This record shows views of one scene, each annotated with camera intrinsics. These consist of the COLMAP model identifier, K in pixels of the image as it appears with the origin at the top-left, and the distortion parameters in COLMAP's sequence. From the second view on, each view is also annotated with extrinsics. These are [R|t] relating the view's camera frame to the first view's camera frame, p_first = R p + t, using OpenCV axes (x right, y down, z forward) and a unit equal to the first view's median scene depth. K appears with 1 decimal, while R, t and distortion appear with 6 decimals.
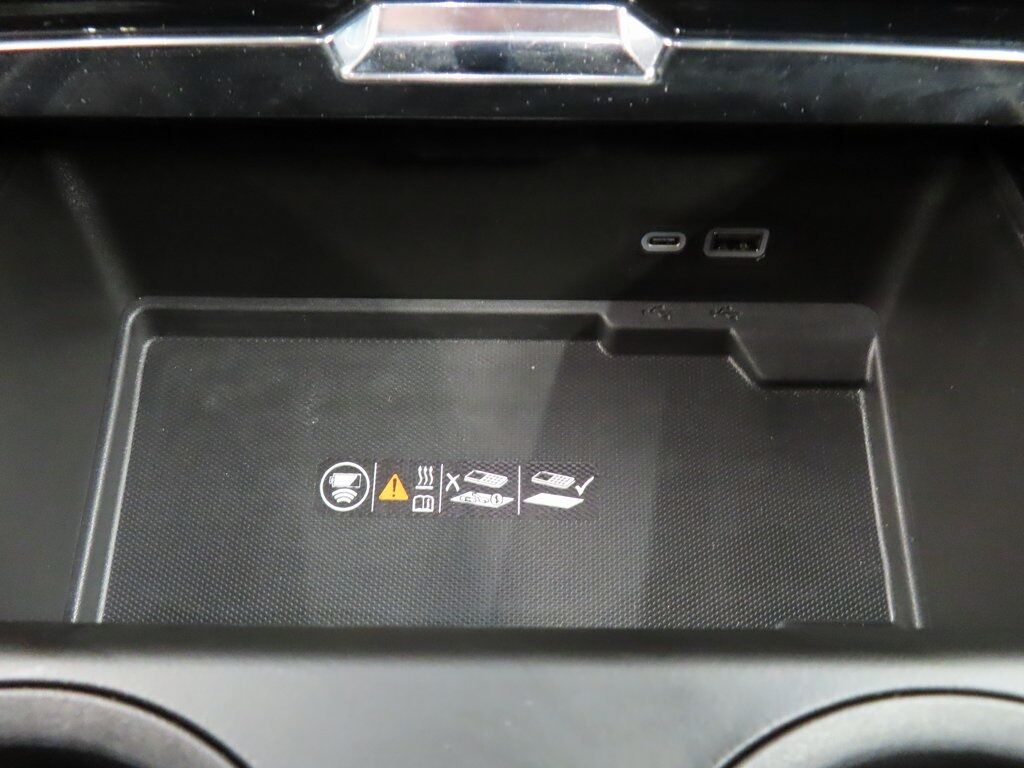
lens RADIAL K [[778.8, 0, 512.0], [0, 778.8, 384.0], [0, 0, 1]] dist [-0.002714, -0.000800]
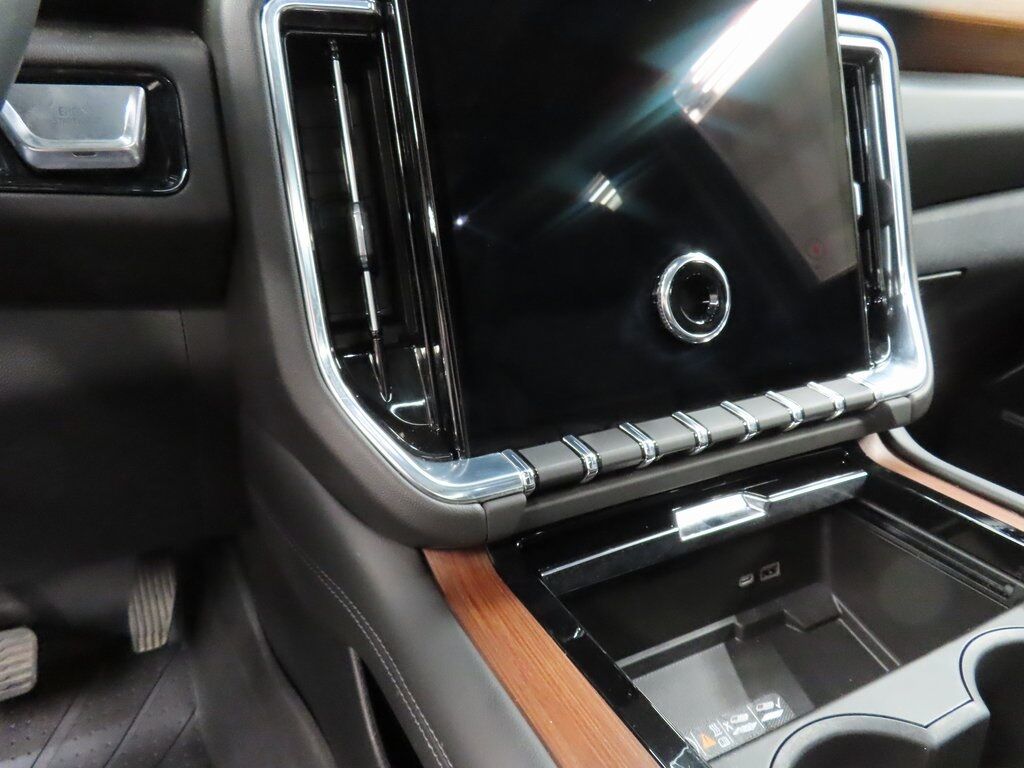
lens RADIAL K [[735.4, 0, 512.0], [0, 735.4, 384.0], [0, 0, 1]] dist [-0.003526, -0.001879]
pose [[0.877098, -0.154558, 0.454764, -1.252363], [0.373617, 0.814551, -0.443753, 0.043011], [-0.301843, 0.559123, 0.772187, -0.730133]]
